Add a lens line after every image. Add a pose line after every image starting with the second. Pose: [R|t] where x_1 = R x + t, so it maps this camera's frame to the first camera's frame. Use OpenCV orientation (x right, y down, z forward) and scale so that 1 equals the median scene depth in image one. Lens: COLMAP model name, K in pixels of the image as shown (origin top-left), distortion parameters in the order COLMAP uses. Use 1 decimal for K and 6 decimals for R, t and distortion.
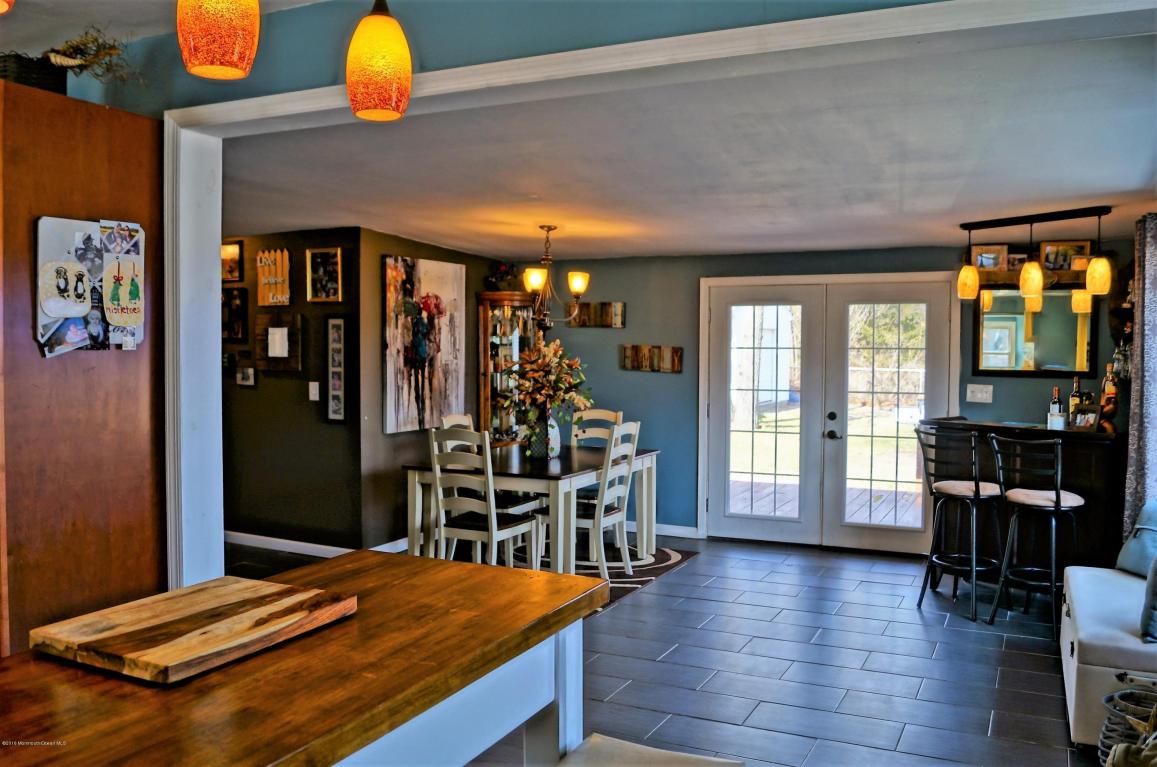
lens RADIAL K [[953.0, 0, 578.5], [0, 953.0, 383.5], [0, 0, 1]] dist [-0.065382, -0.001904]
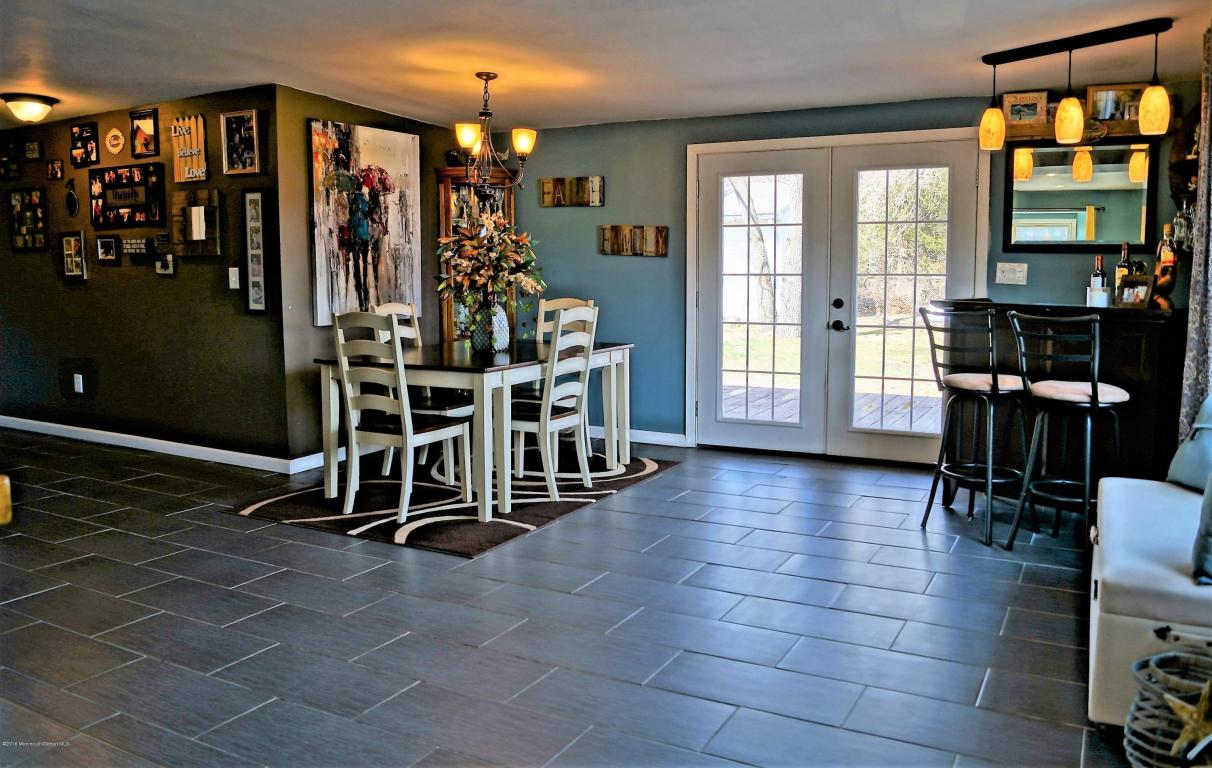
lens RADIAL K [[955.9, 0, 596.4], [0, 955.9, 360.6], [0, 0, 1]] dist [-0.076254, 0.006927]
pose [[0.999030, -0.004464, -0.043801, 0.091208], [0.007251, 0.997944, 0.063683, 0.030748], [0.043427, -0.063939, 0.997008, 0.142347]]
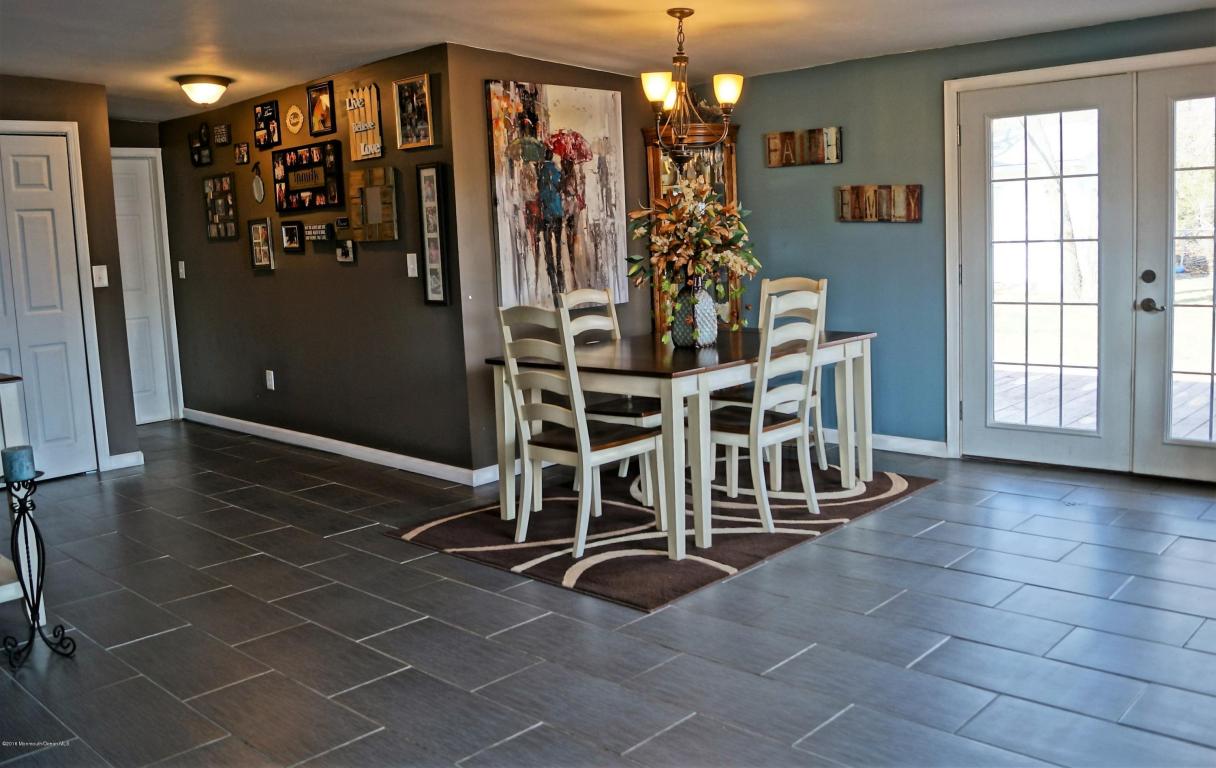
lens RADIAL K [[1029.9, 0, 600.3], [0, 1029.9, 353.1], [0, 0, 1]] dist [-0.073272, 0.001633]
pose [[0.953790, -0.011677, -0.300247, 0.119996], [0.036413, 0.996372, 0.076922, 0.020717], [0.298259, -0.084301, 0.950755, 0.236543]]
